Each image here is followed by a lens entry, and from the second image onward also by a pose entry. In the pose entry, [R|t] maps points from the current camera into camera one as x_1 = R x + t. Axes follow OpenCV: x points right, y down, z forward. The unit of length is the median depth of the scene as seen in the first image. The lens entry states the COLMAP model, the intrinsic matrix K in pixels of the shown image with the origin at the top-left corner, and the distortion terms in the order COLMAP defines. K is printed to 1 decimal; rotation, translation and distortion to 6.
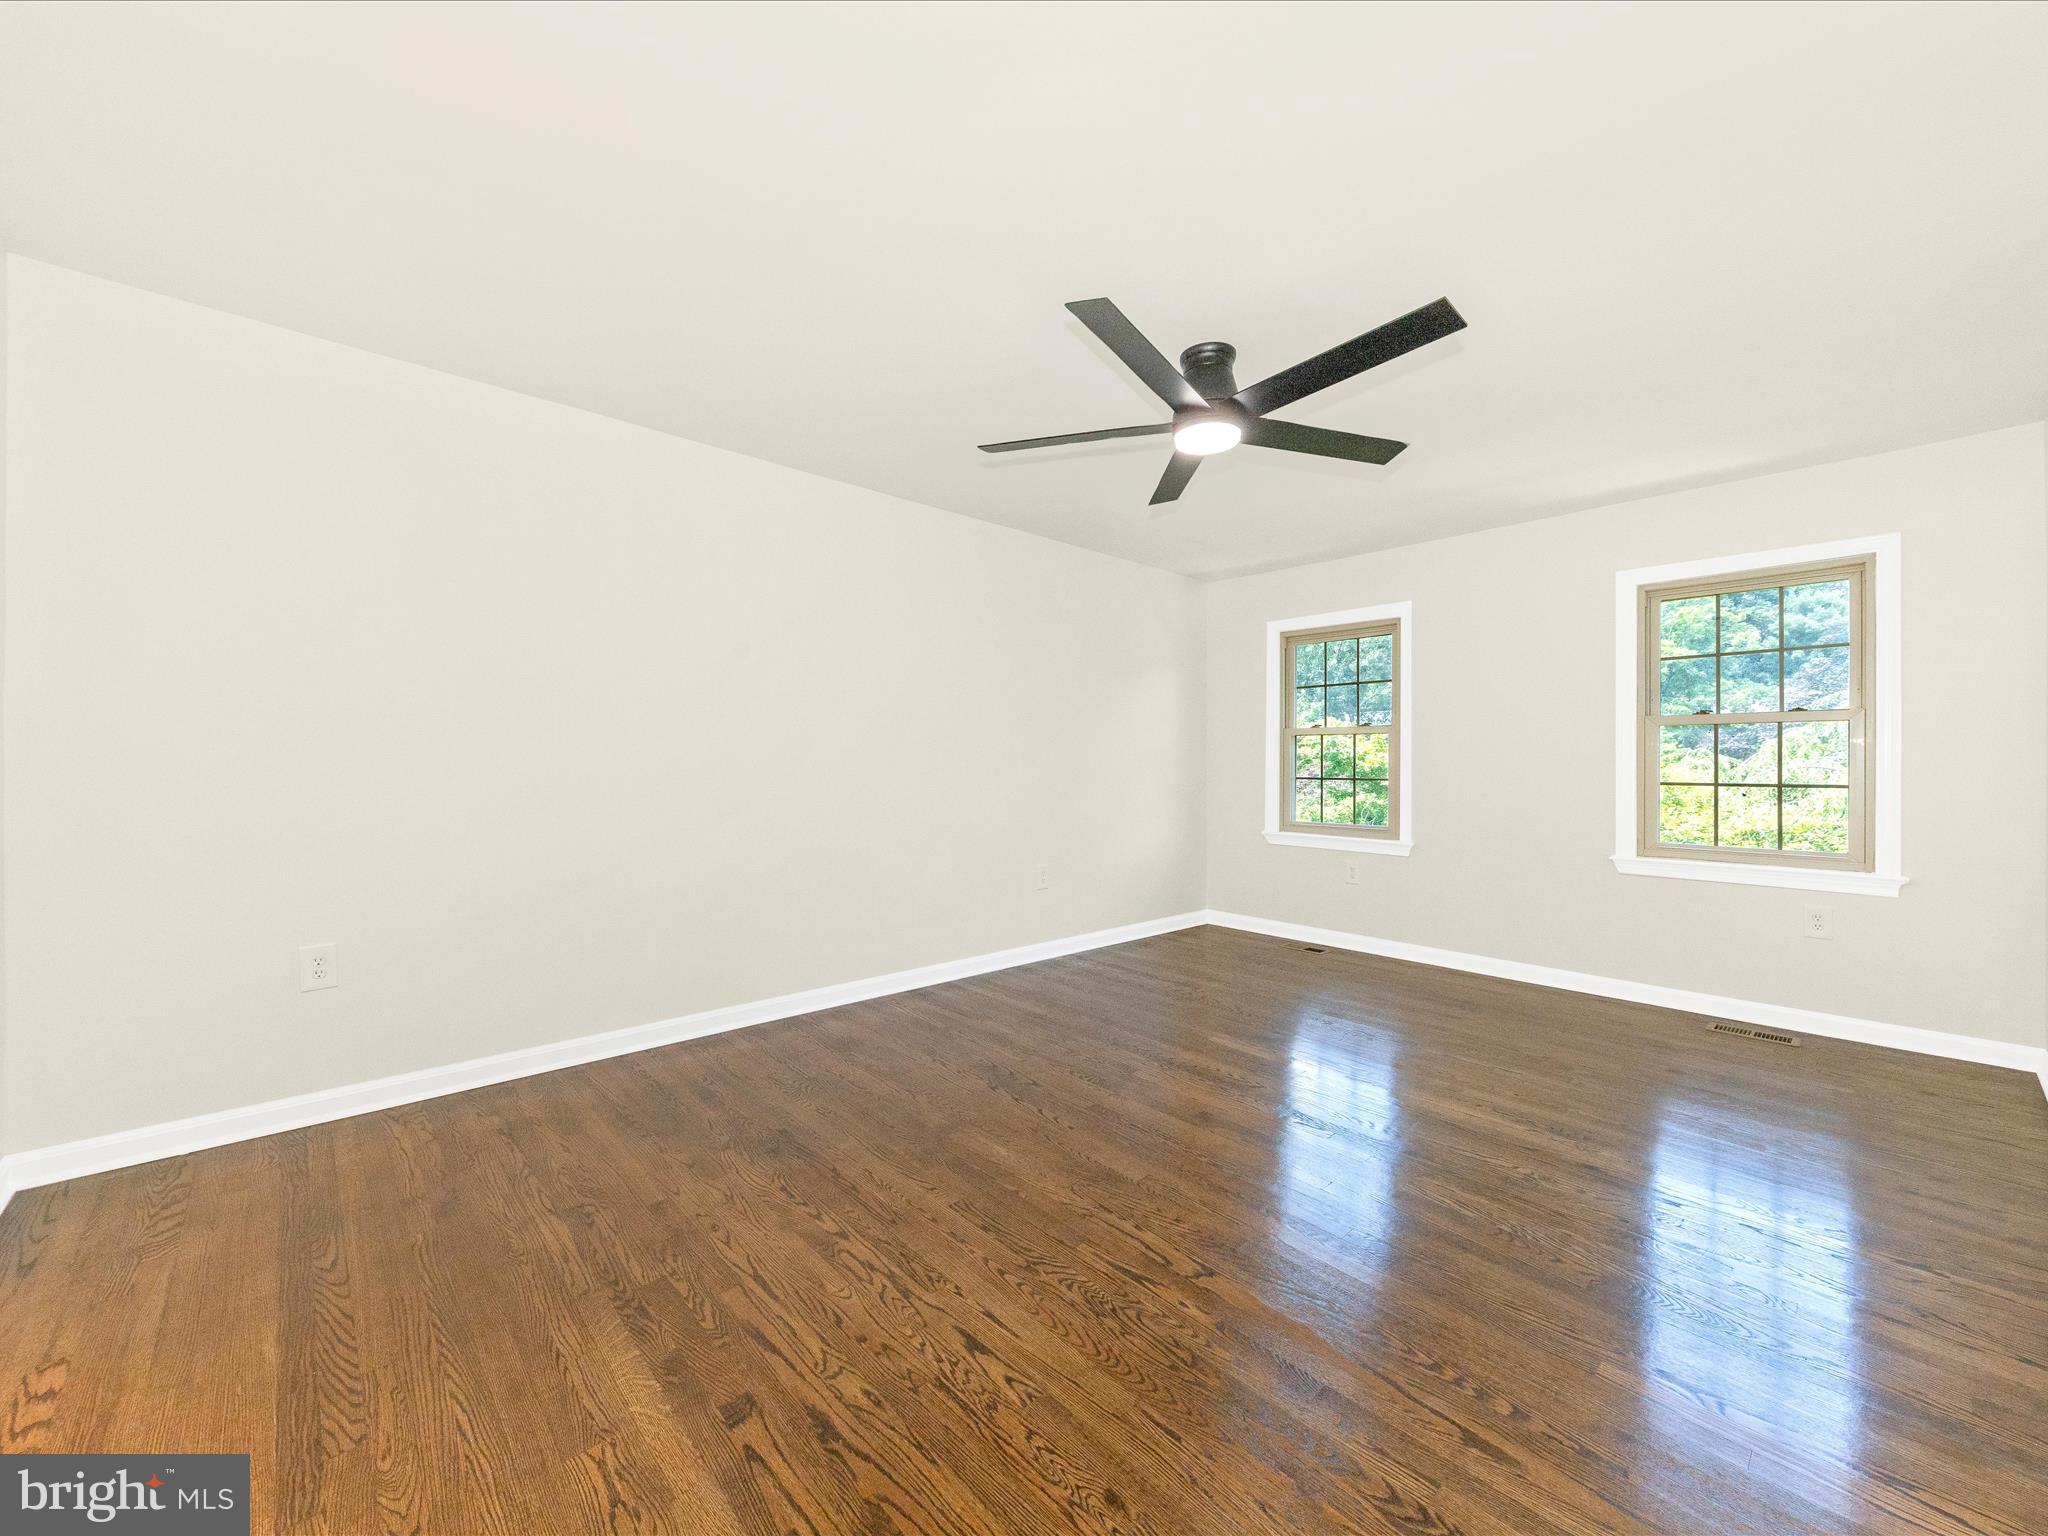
lens RADIAL K [[844.3, 0, 1016.9], [0, 844.3, 756.3], [0, 0, 1]] dist [0.010983, -0.000453]
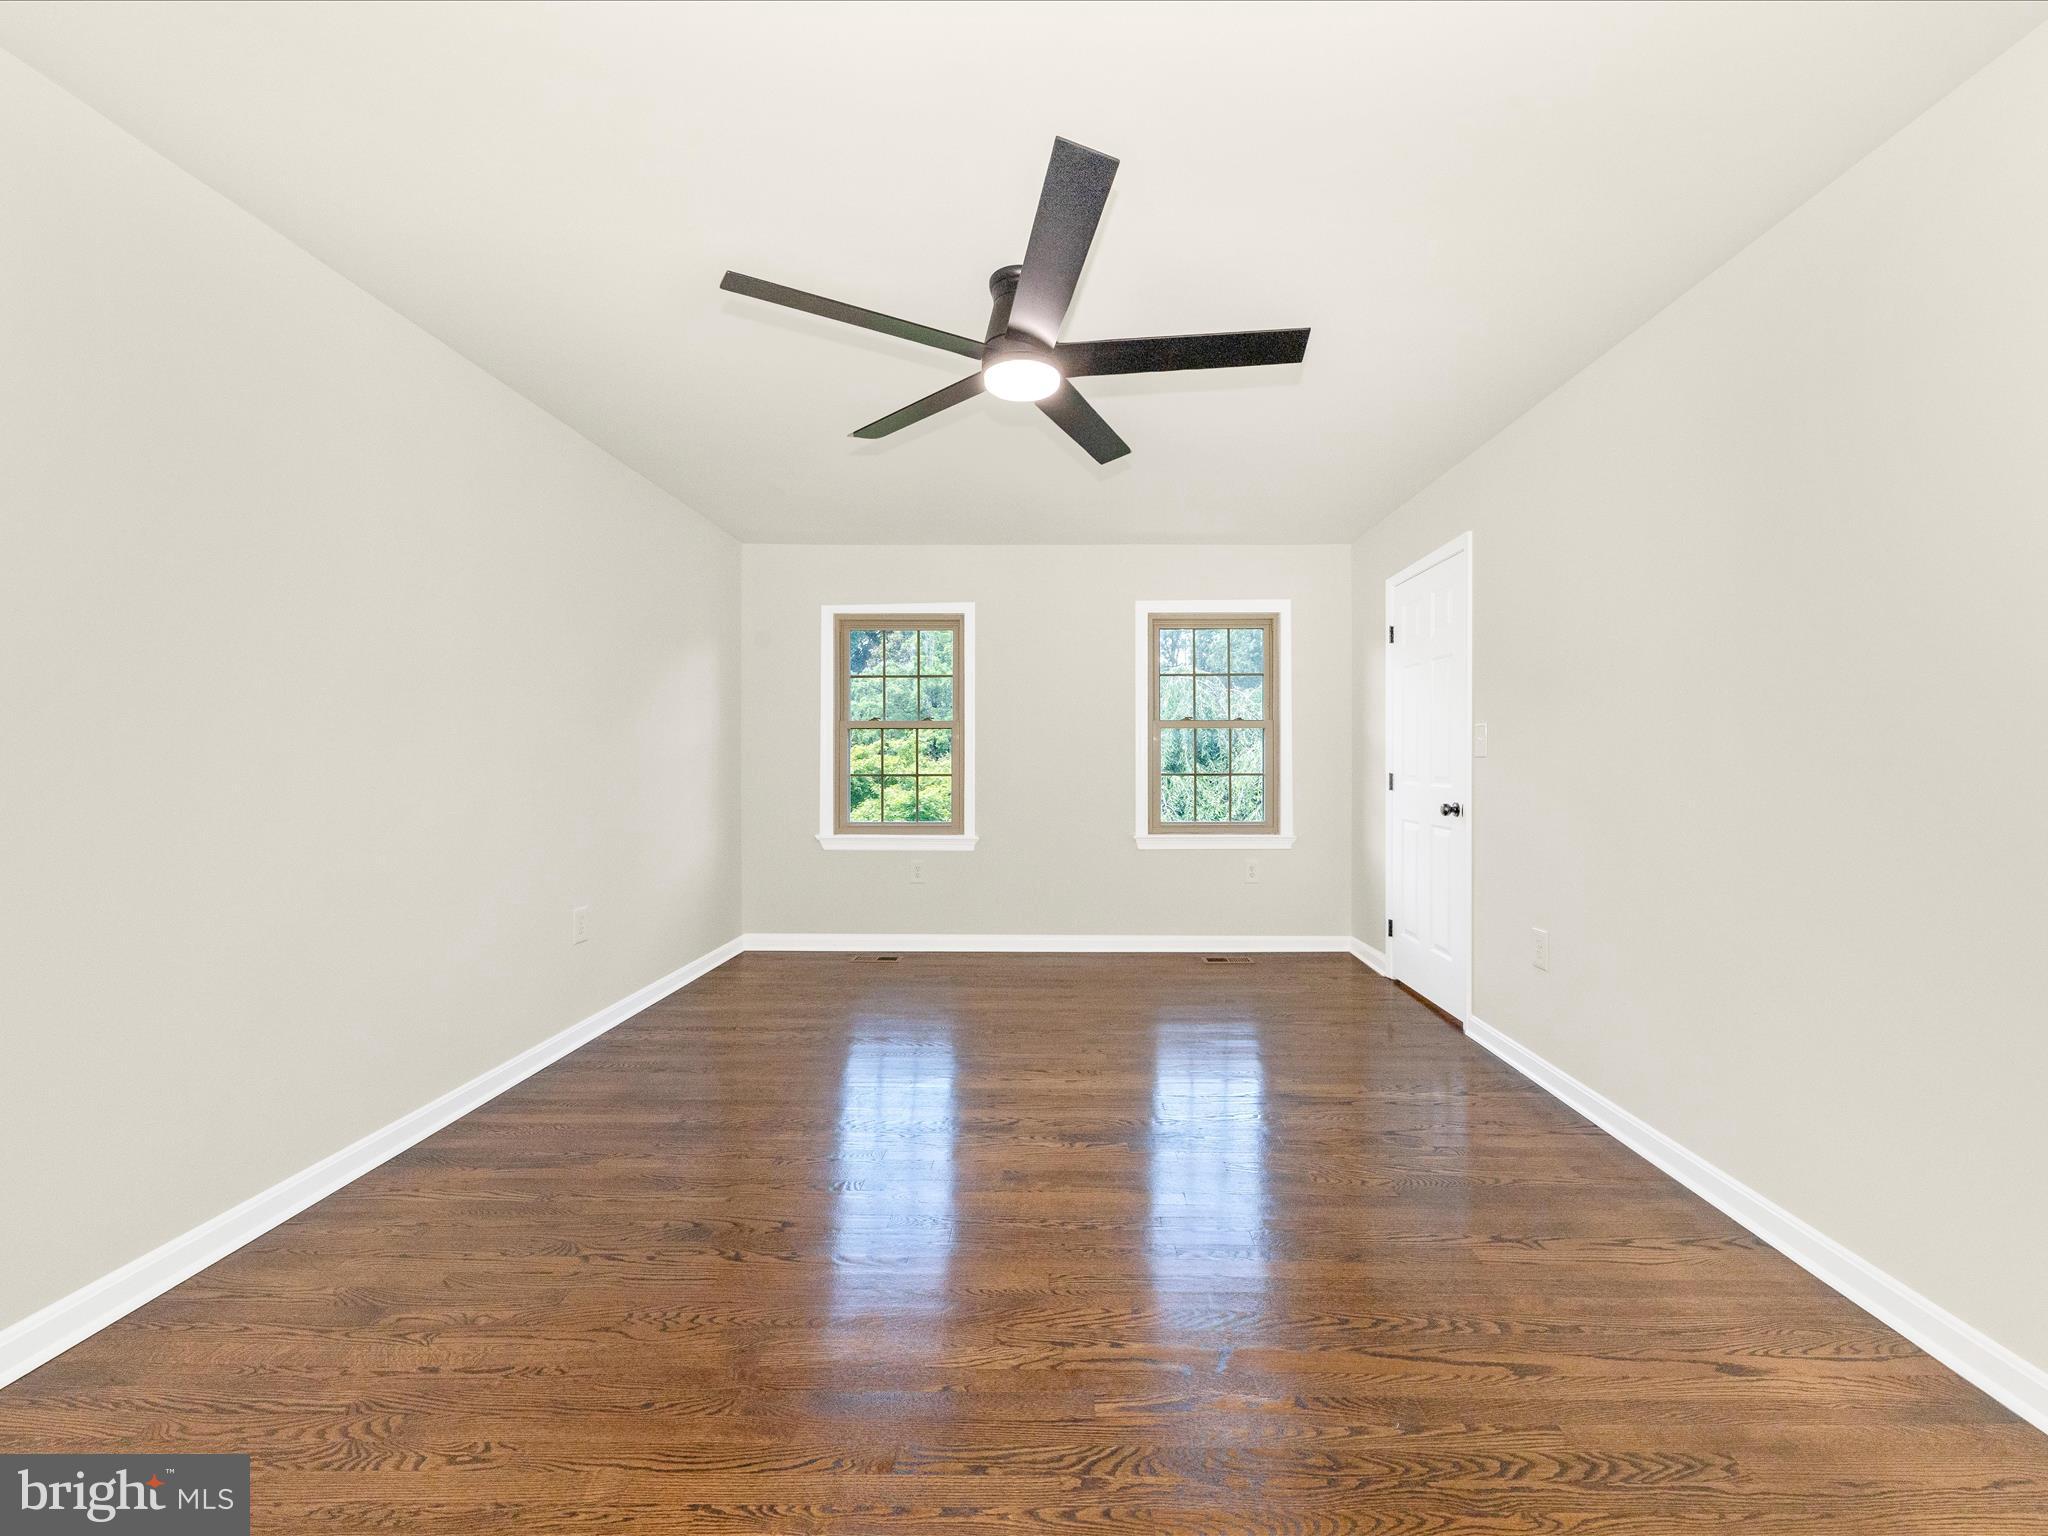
lens RADIAL K [[844.3, 0, 1019.3], [0, 844.3, 766.3], [0, 0, 1]] dist [0.010983, -0.000453]
pose [[0.657251, -0.016455, 0.753492, -0.322722], [0.000448, 0.999770, 0.021443, -0.007101], [-0.753672, -0.013756, 0.657107, 0.341211]]
